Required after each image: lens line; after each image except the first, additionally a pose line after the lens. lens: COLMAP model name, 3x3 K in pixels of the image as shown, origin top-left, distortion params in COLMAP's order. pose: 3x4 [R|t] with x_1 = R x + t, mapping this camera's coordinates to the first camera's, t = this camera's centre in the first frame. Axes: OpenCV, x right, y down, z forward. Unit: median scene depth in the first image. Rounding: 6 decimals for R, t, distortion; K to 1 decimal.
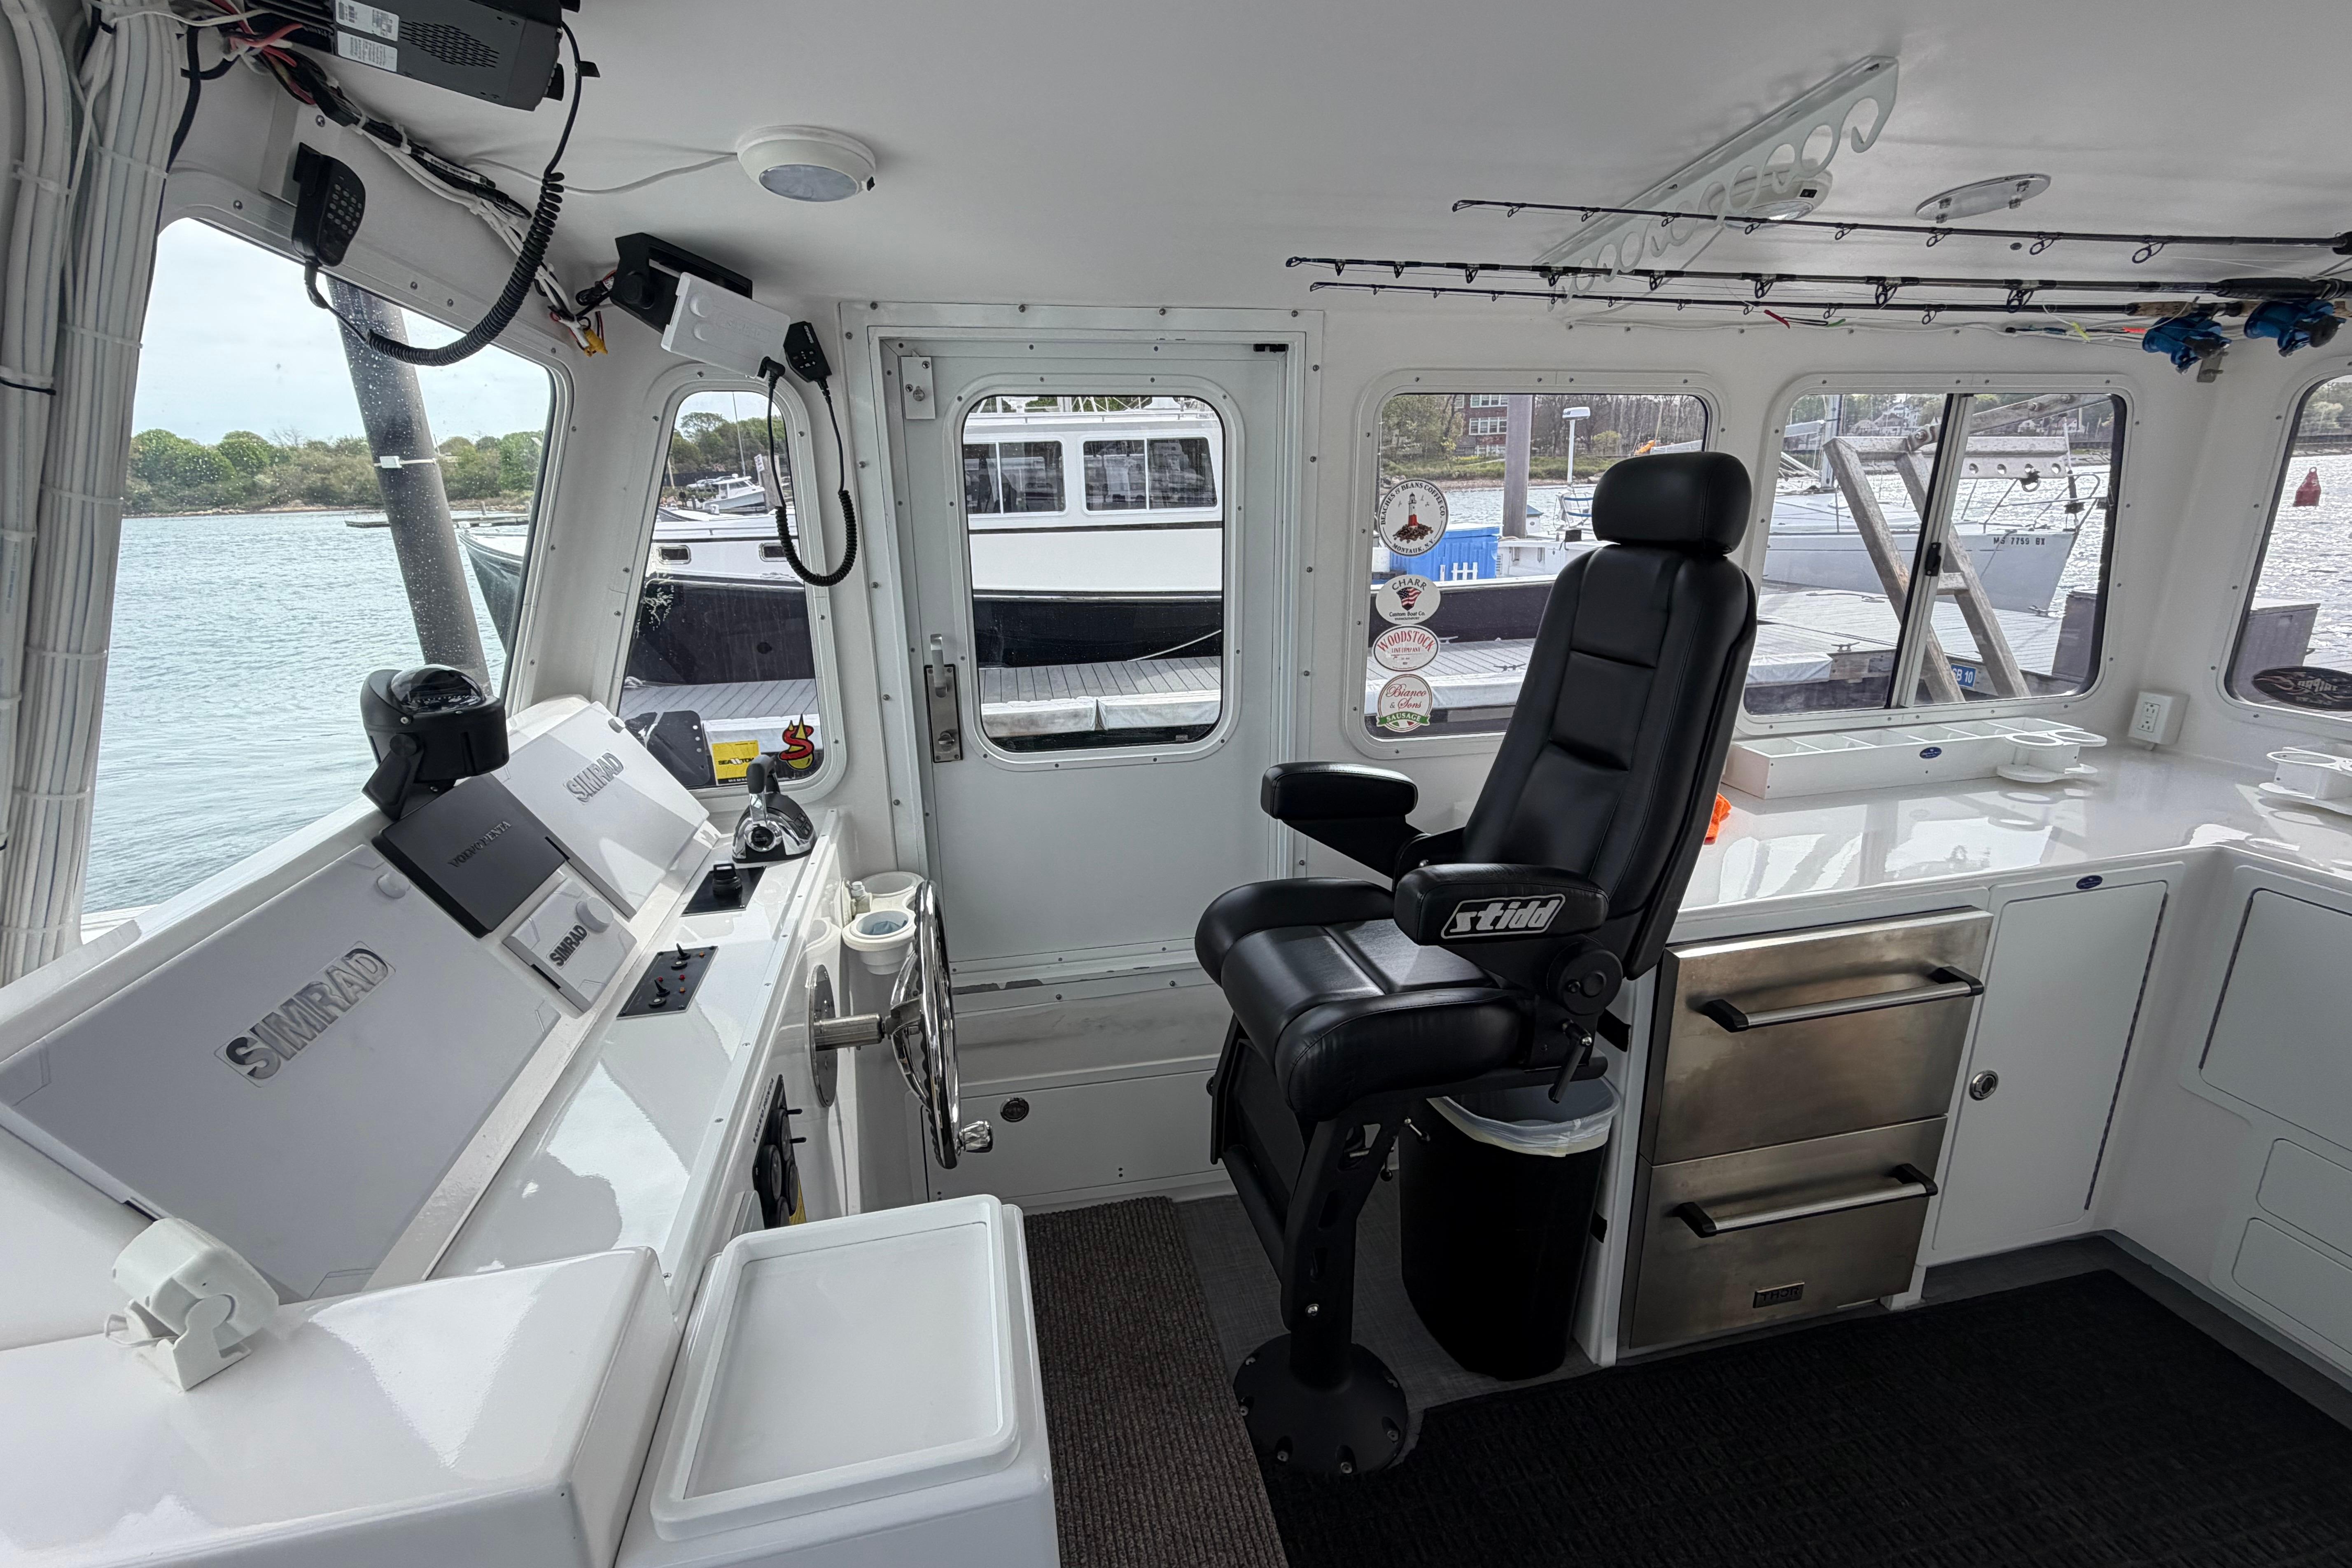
lens RADIAL K [[1011.5, 0, 1167.6], [0, 1011.5, 791.3], [0, 0, 1]] dist [-0.008186, -0.001991]
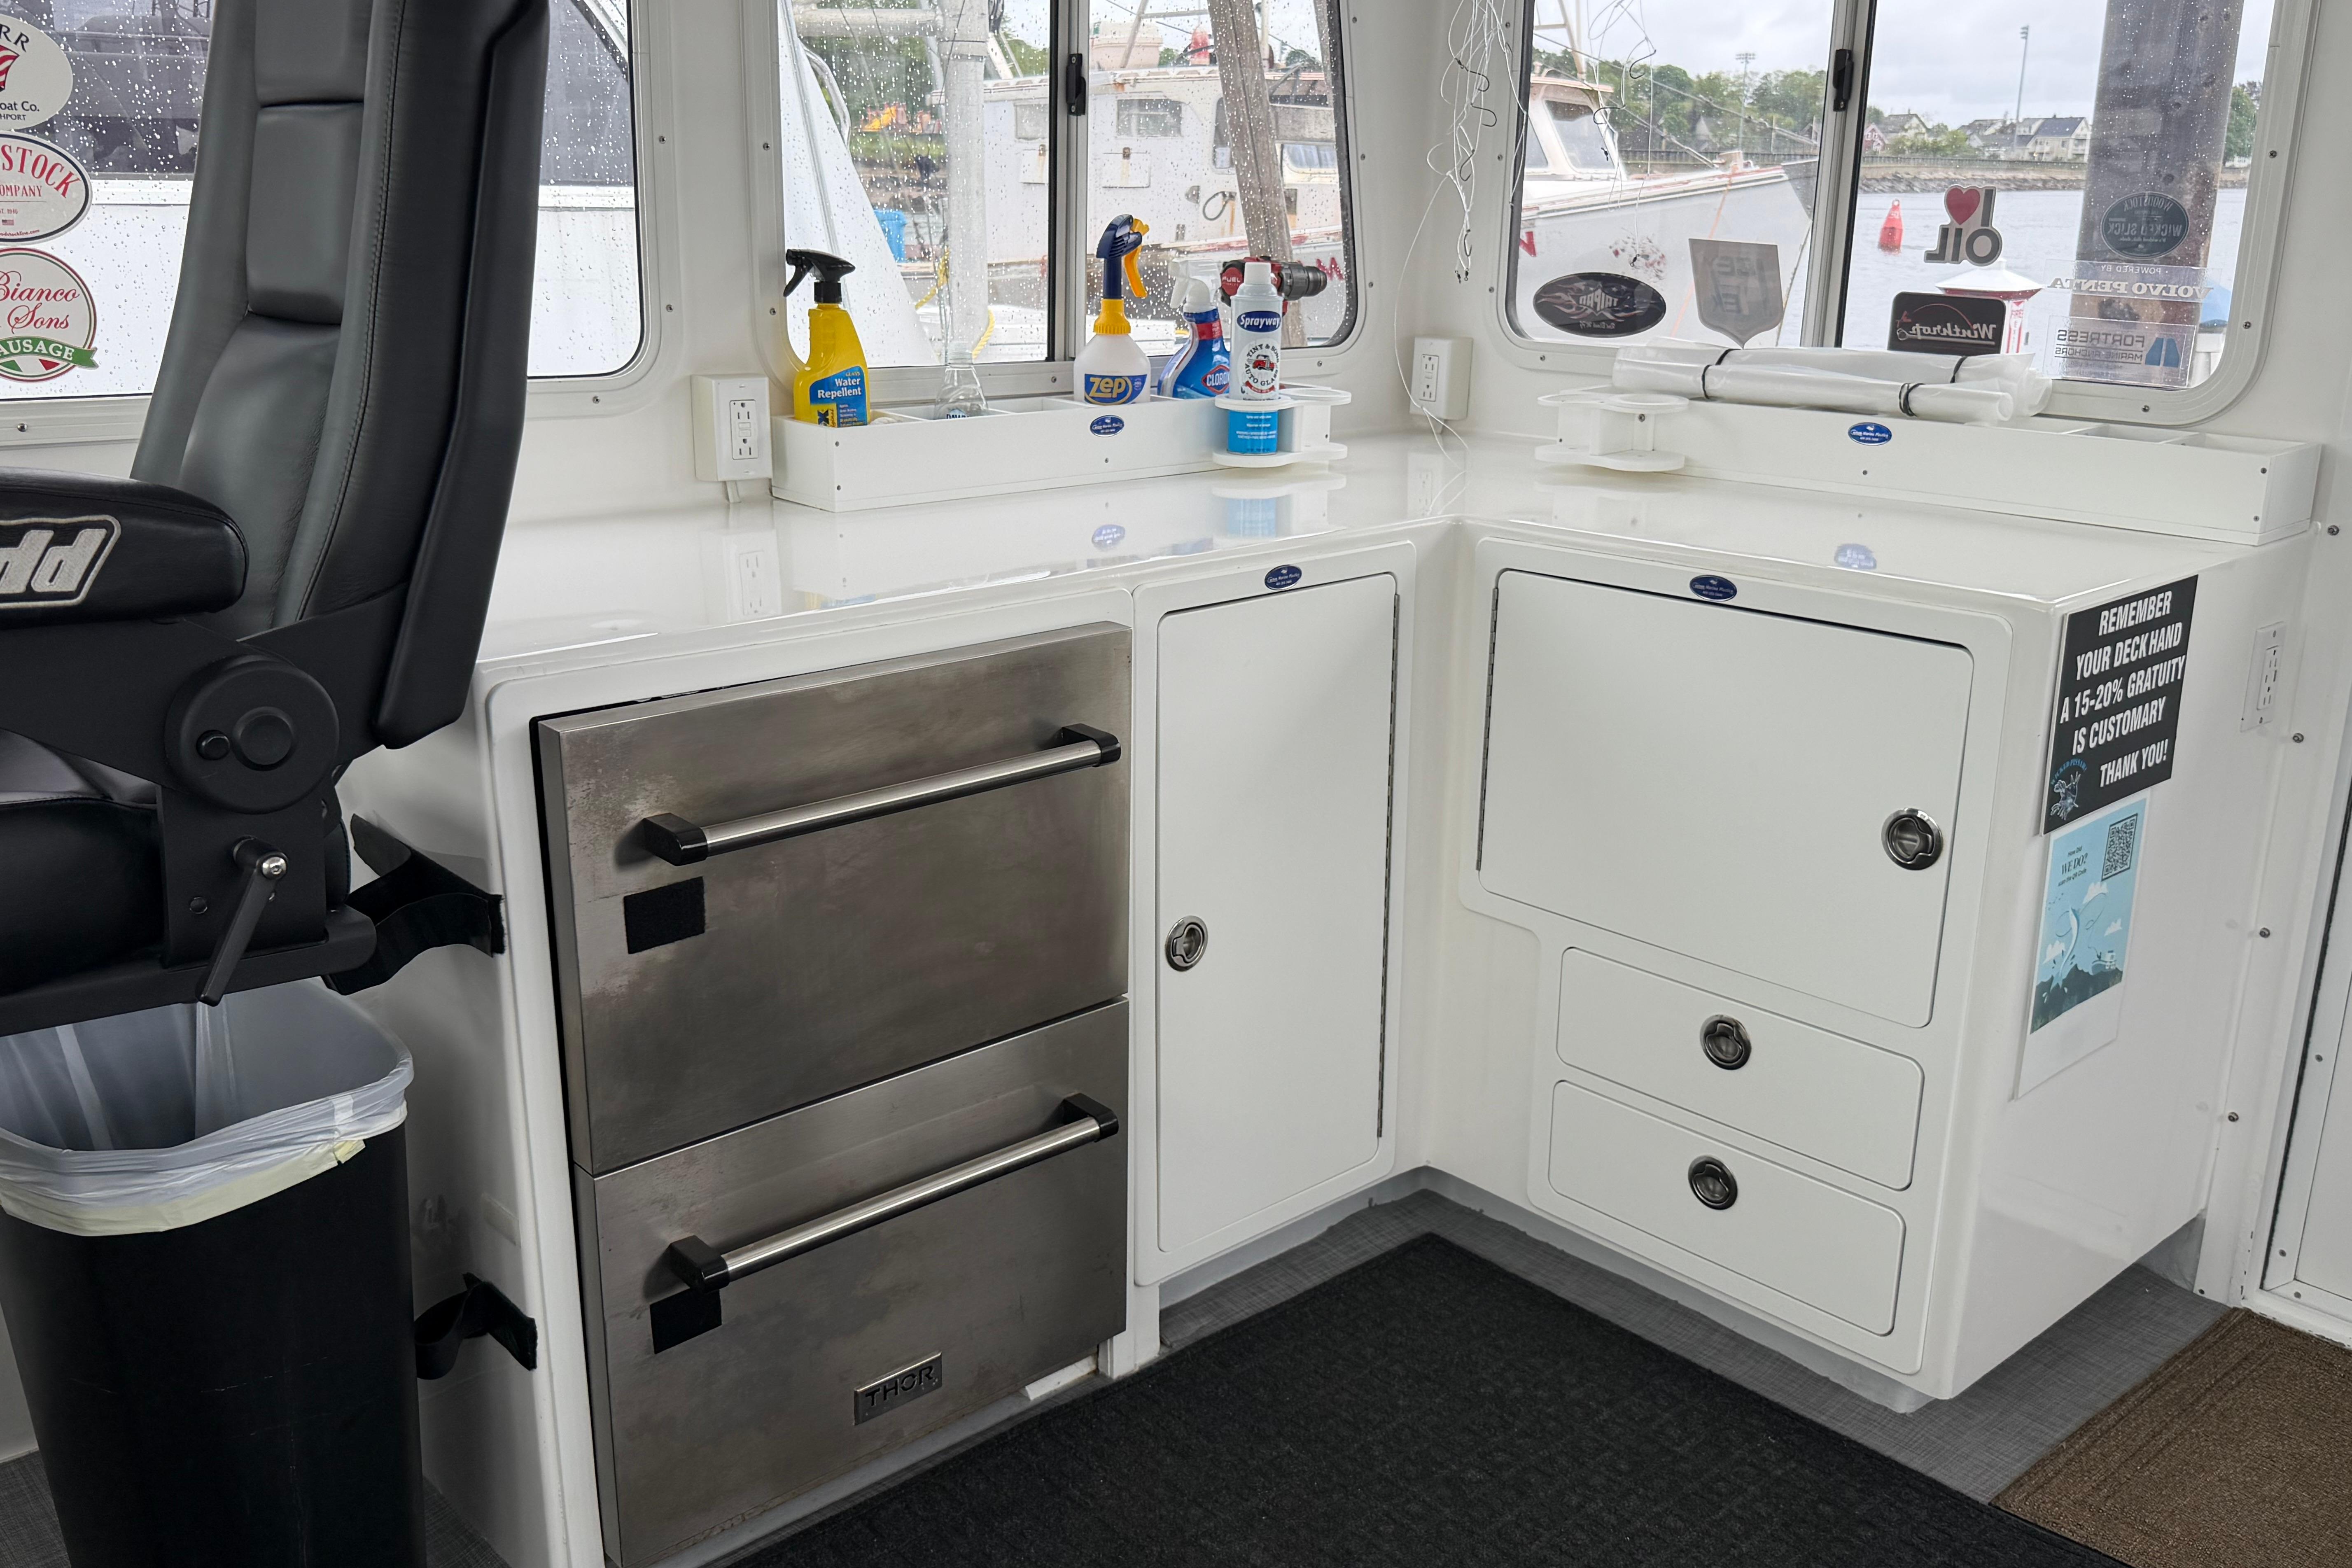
lens RADIAL K [[2052.4, 0, 1160.6], [0, 2052.4, 749.8], [0, 0, 1]] dist [0.055224, -0.016220]
pose [[0.859139, -0.099799, 0.501917, 0.173155], [0.109210, 0.993961, 0.010698, 0.136991], [-0.499953, 0.045624, 0.864850, -0.028021]]
